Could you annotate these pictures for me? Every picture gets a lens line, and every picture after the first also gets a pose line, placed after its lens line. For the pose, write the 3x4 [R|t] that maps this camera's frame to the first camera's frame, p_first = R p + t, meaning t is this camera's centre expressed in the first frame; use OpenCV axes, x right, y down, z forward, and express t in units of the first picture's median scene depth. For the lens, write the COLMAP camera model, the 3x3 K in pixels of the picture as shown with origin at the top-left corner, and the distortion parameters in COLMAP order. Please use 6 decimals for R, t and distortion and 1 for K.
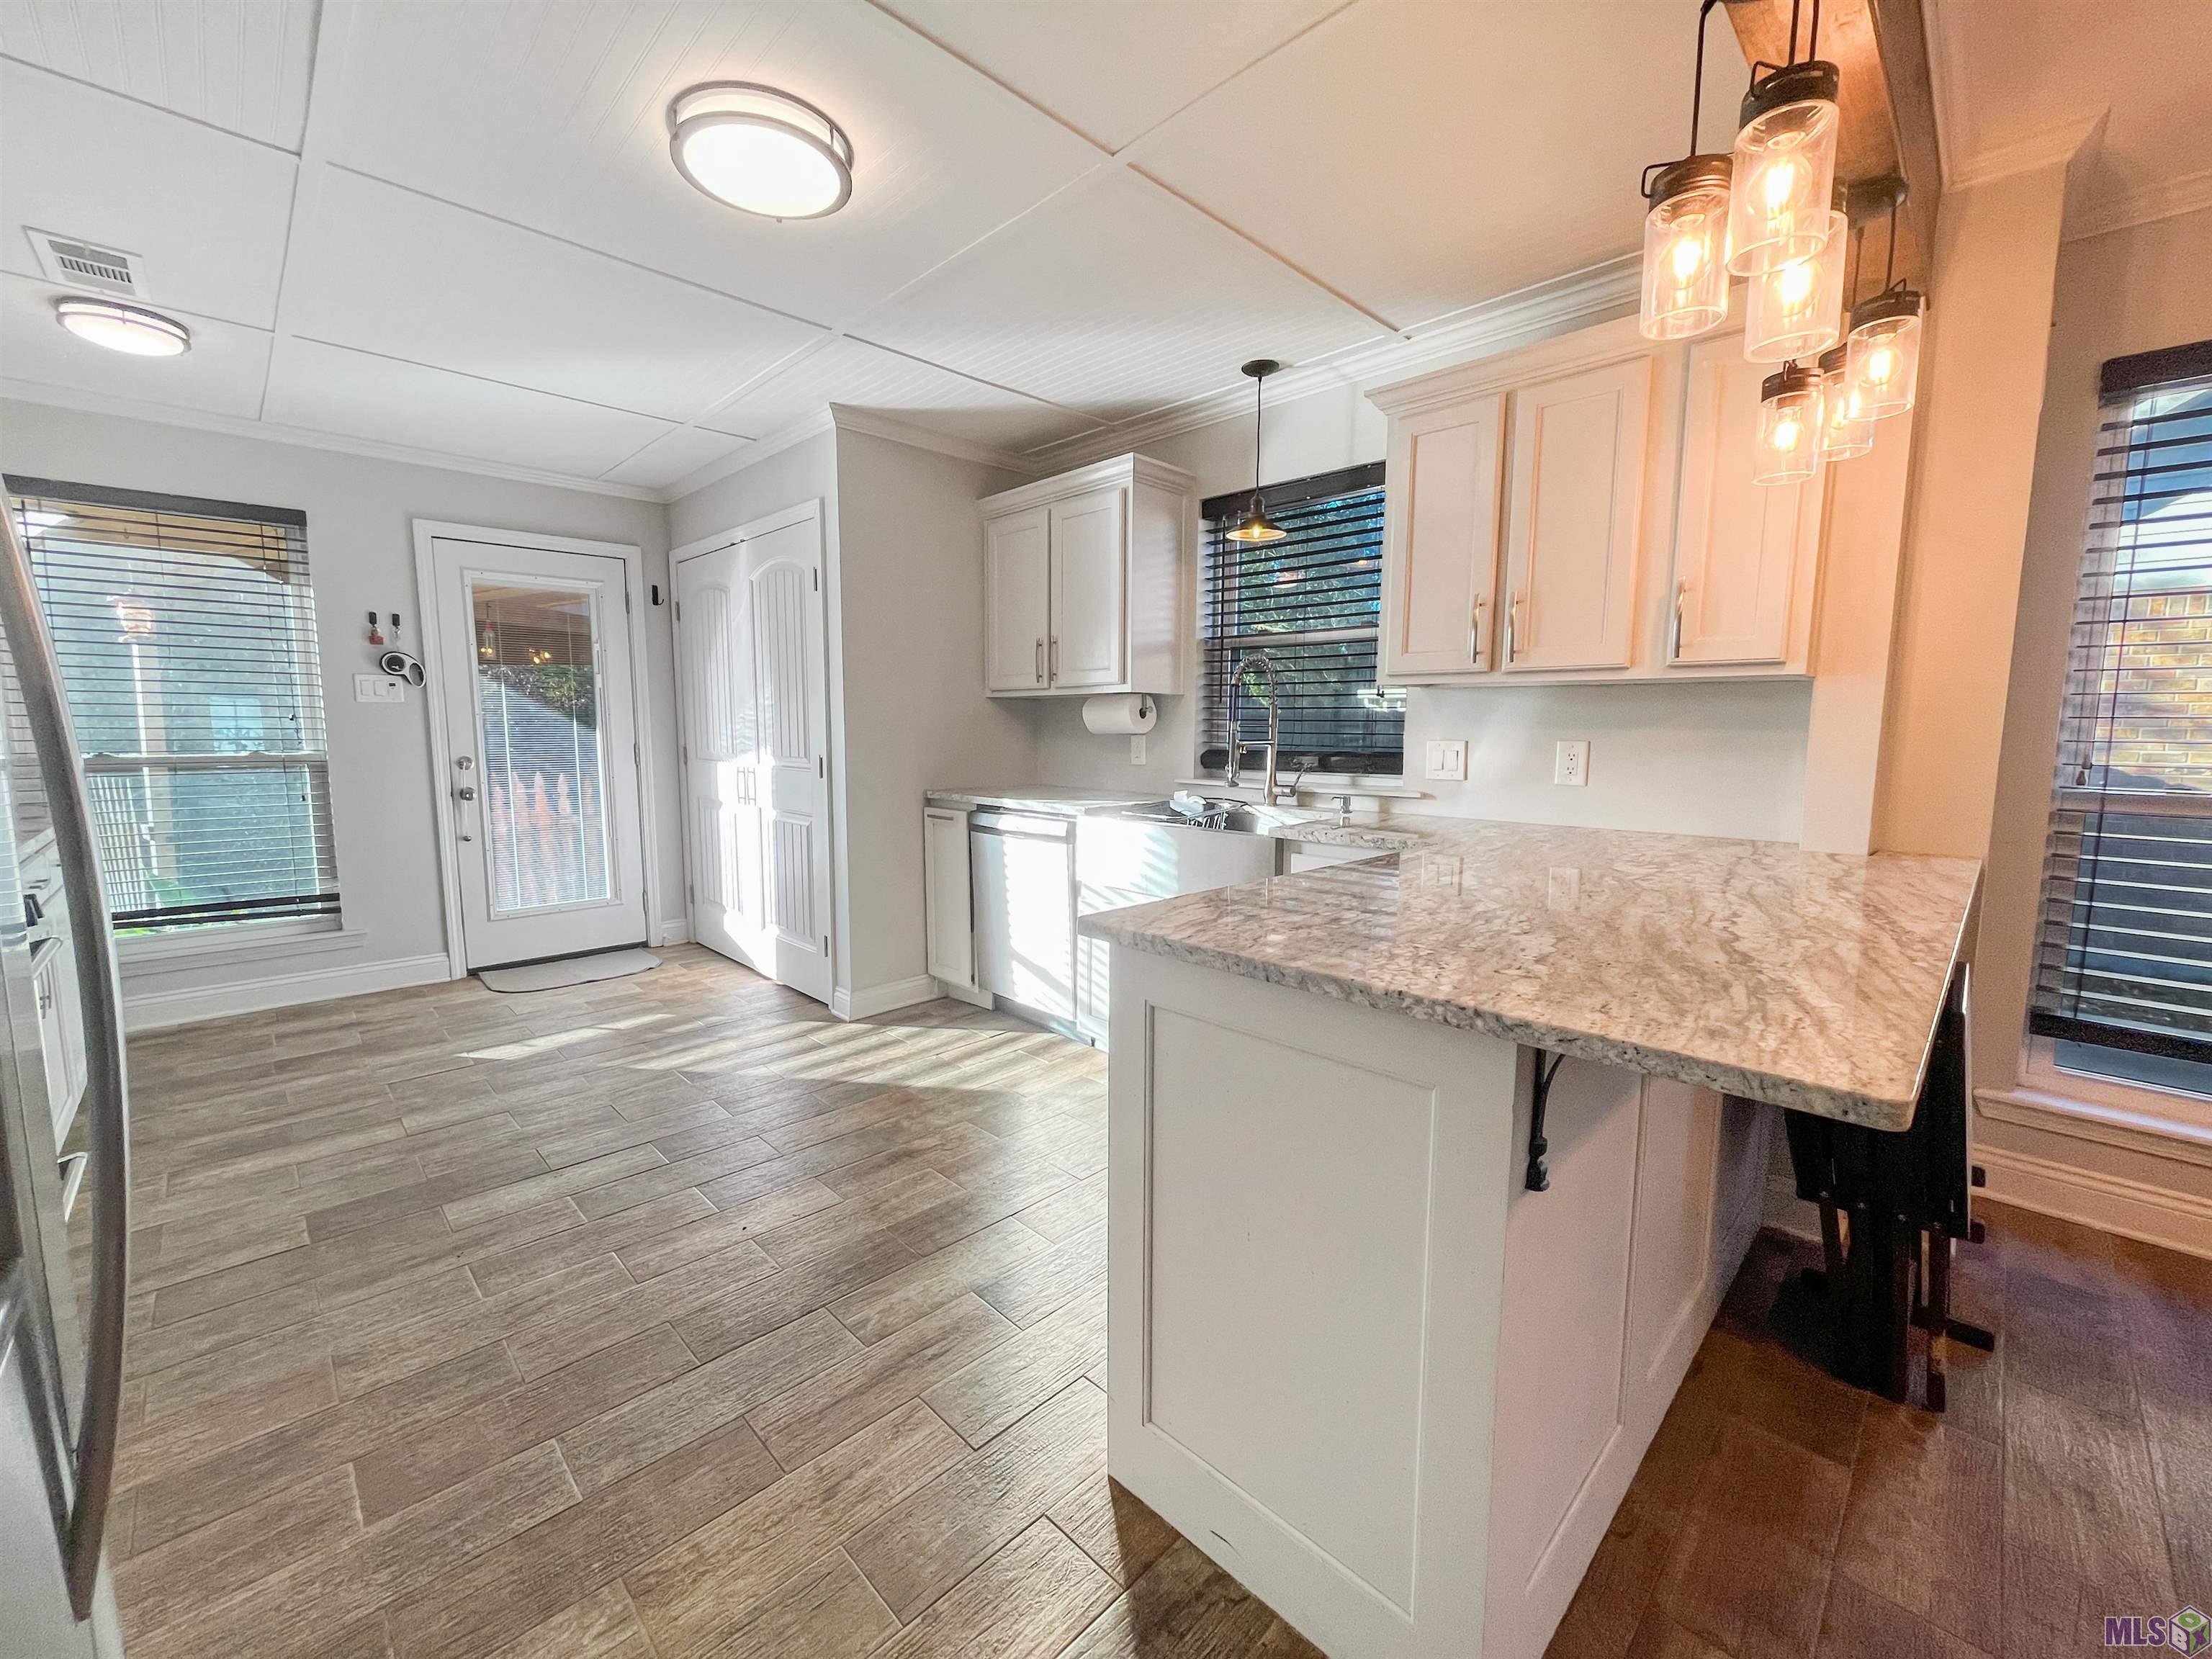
lens RADIAL K [[906.6, 0, 1106.9], [0, 906.6, 829.0], [0, 0, 1]] dist [0.000009, 0.001076]
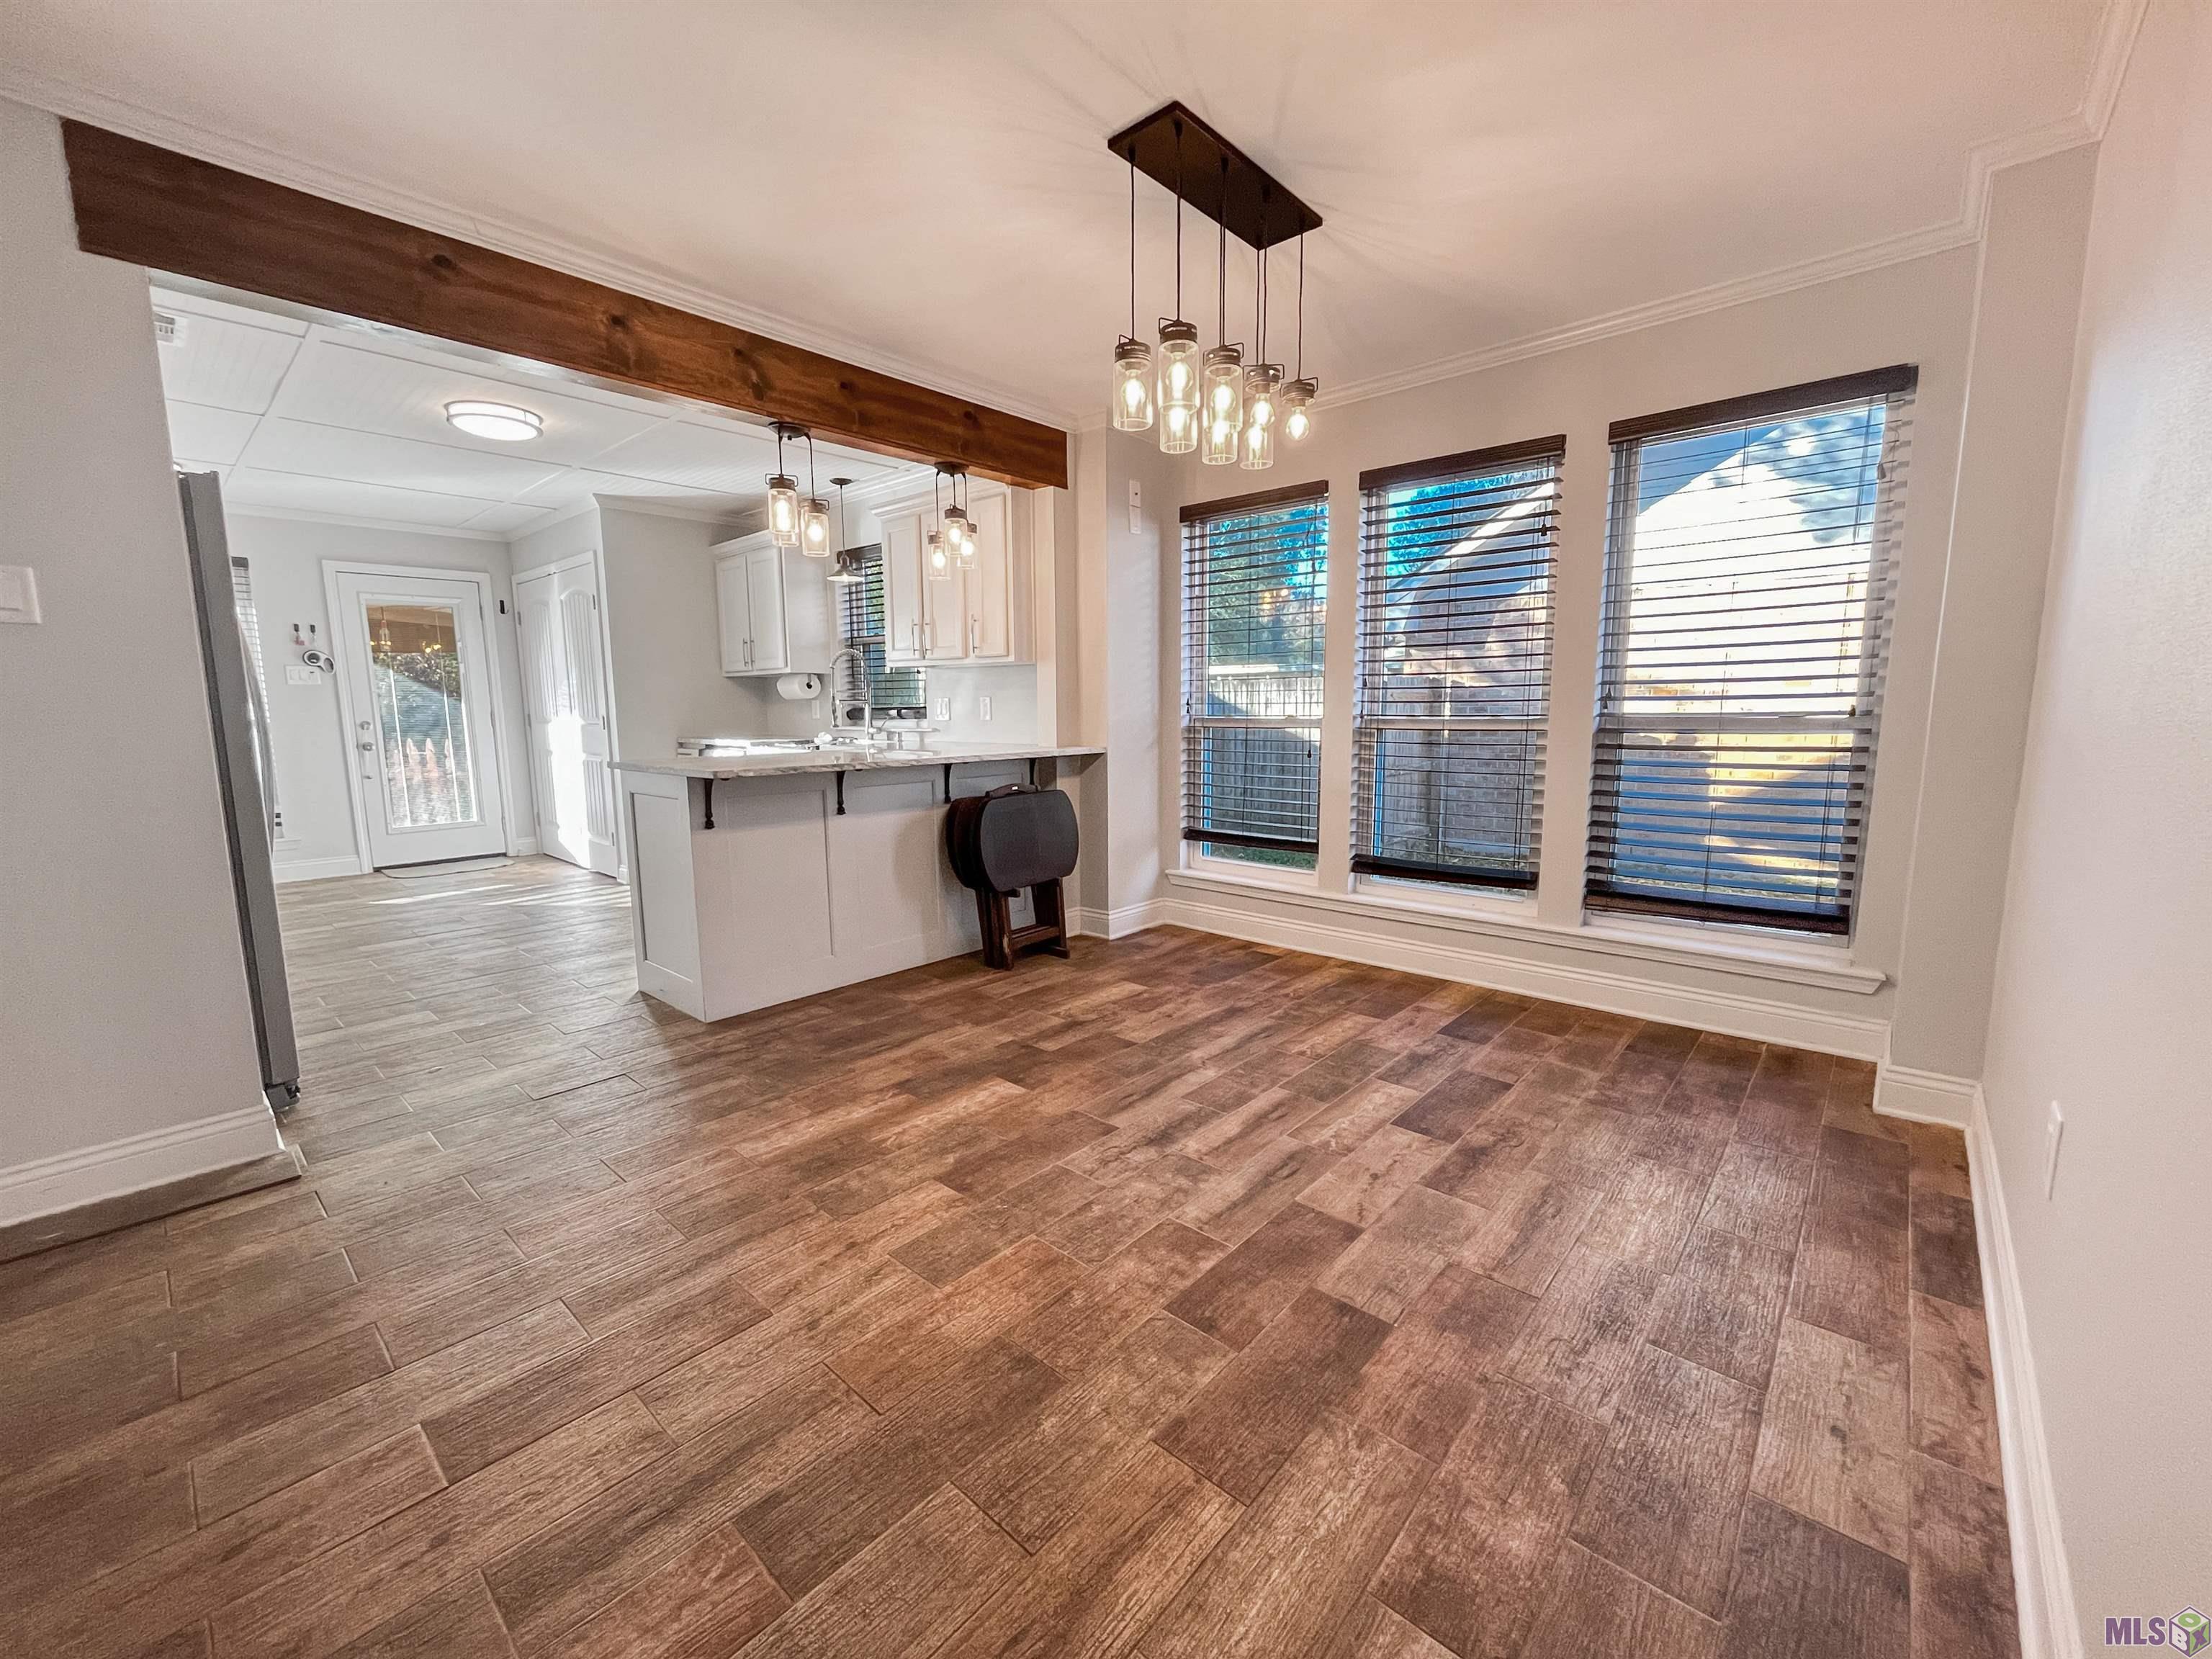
lens RADIAL K [[906.6, 0, 1104.4], [0, 906.6, 831.2], [0, 0, 1]] dist [0.000009, 0.001076]
pose [[0.998152, -0.020684, 0.057135, 0.425548], [0.019249, 0.999488, 0.025561, 0.089371], [-0.057635, -0.024414, 0.998039, -0.575453]]
